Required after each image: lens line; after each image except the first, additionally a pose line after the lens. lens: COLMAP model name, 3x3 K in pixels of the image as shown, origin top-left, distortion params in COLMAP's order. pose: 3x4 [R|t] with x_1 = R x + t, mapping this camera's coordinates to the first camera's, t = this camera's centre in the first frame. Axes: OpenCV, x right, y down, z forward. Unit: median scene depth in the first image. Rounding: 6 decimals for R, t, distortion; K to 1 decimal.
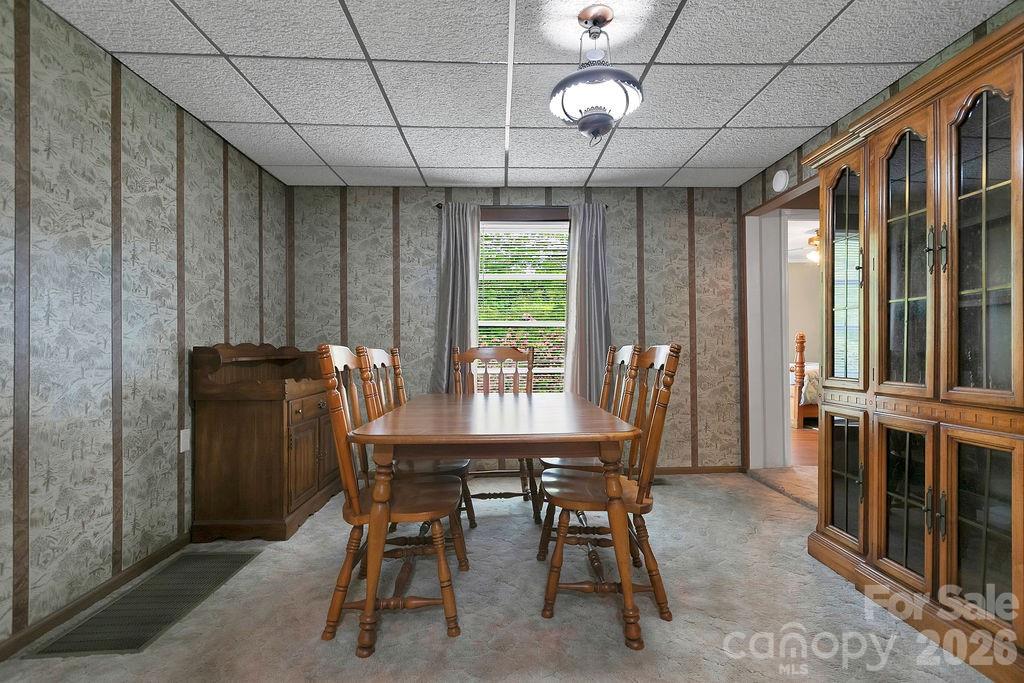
lens RADIAL K [[469.6, 0, 512.3], [0, 469.6, 347.7], [0, 0, 1]] dist [-0.000804, -0.000383]
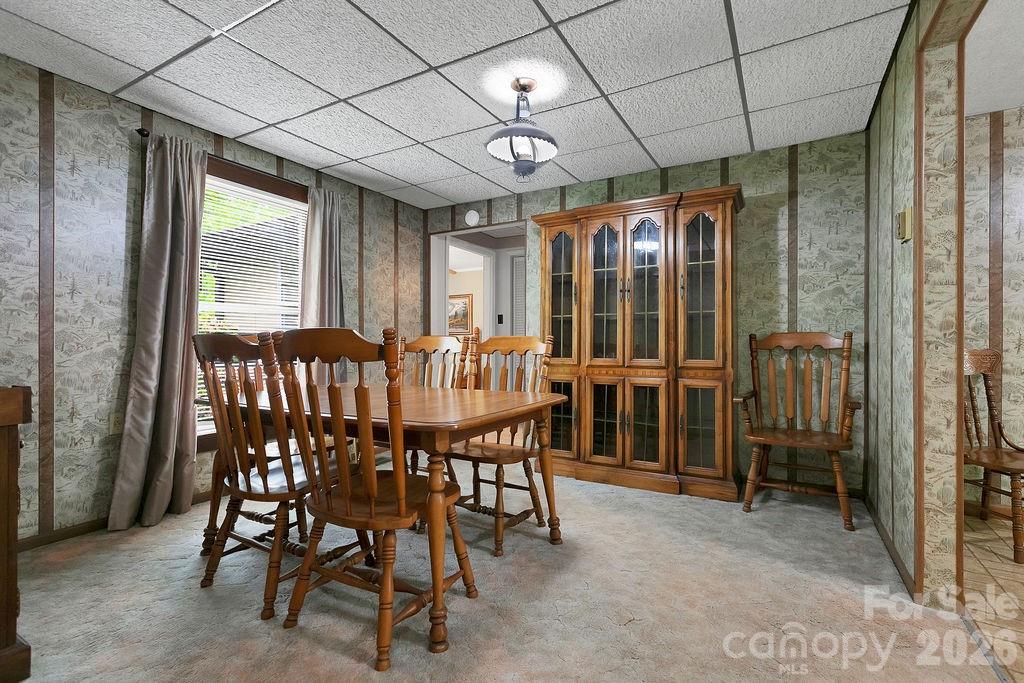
lens RADIAL K [[466.5, 0, 516.8], [0, 466.5, 341.8], [0, 0, 1]] dist [0.003398, 0.000621]
pose [[0.520879, 0.007973, 0.853593, -0.511881], [-0.007110, 0.999962, -0.005002, 0.010975], [-0.853601, -0.003463, 0.520916, 0.178383]]
